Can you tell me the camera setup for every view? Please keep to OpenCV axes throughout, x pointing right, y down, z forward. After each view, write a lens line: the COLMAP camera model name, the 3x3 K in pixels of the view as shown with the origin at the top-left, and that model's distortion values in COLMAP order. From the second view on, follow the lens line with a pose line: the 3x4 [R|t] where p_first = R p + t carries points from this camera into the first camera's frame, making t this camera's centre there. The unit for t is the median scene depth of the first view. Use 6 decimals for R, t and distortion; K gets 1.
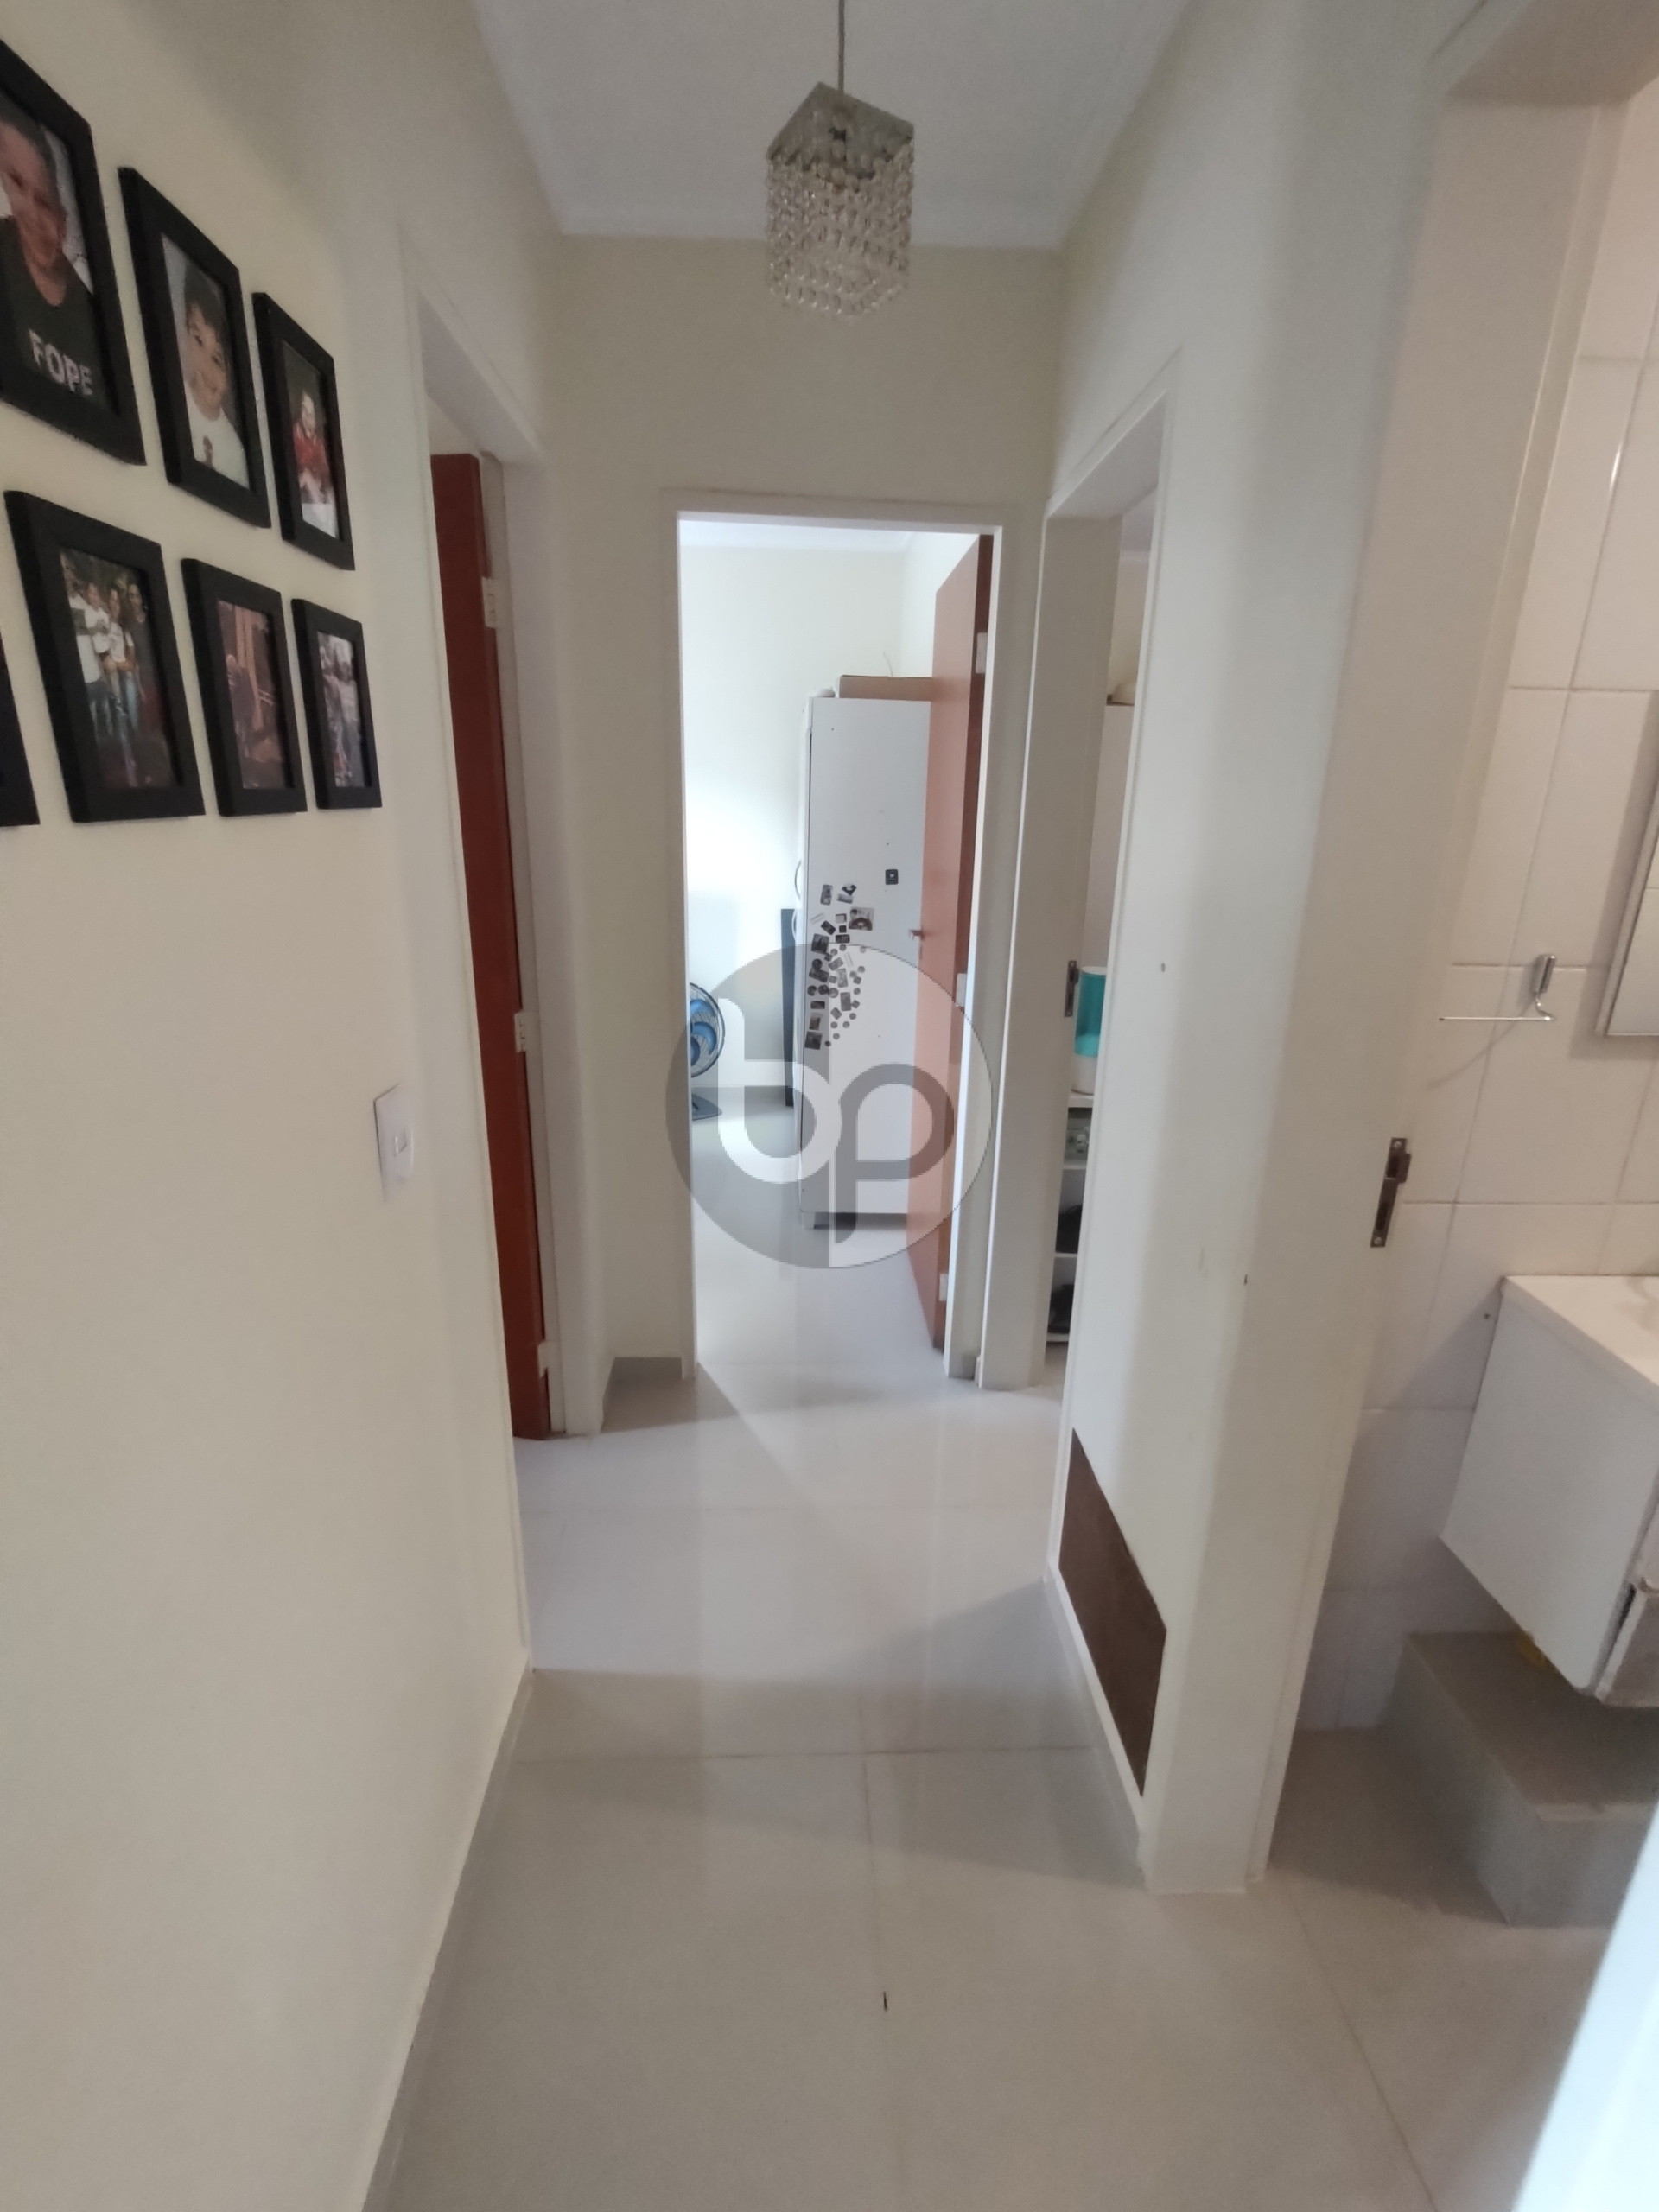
lens RADIAL K [[1004.5, 0, 829.5], [0, 1004.5, 1106.0], [0, 0, 1]] dist [0.001066, 0.000283]
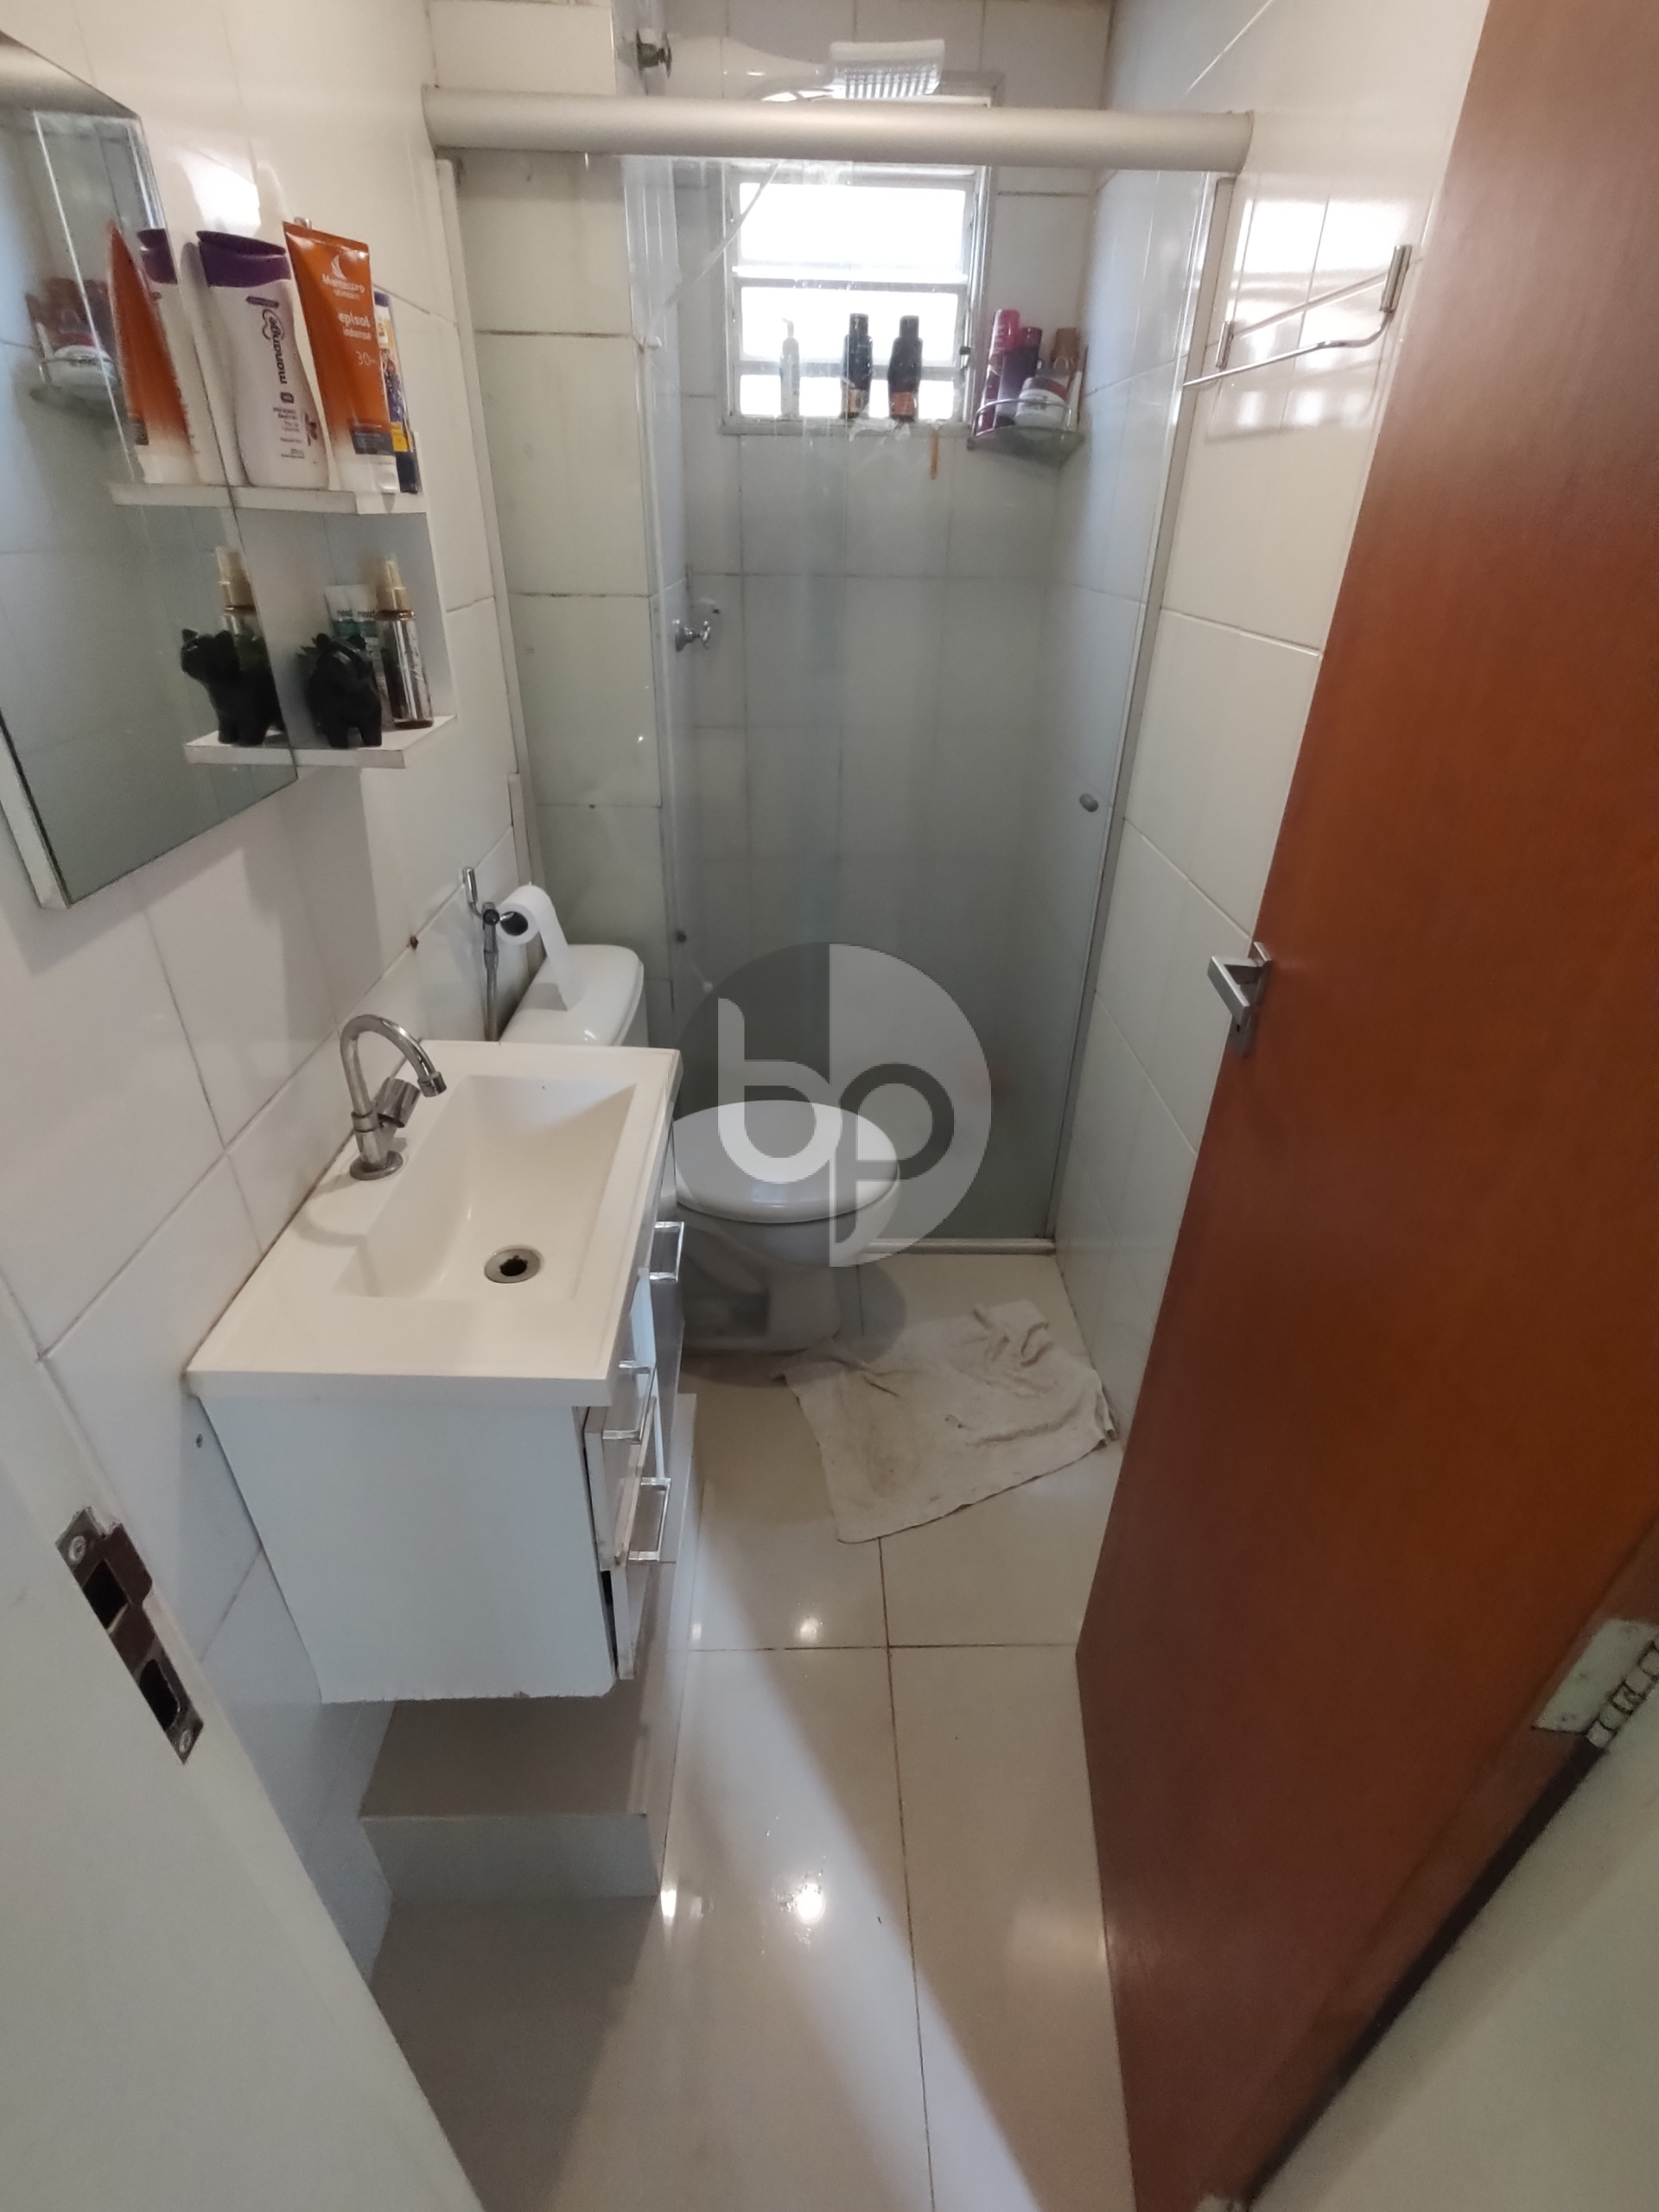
lens RADIAL K [[1004.5, 0, 829.5], [0, 1004.5, 1106.0], [0, 0, 1]] dist [0.001066, 0.000283]
pose [[0.043852, -0.527686, 0.848307, 0.303773], [0.278012, 0.822029, 0.496969, -0.129288], [-0.959576, 0.214047, 0.182750, 0.546251]]
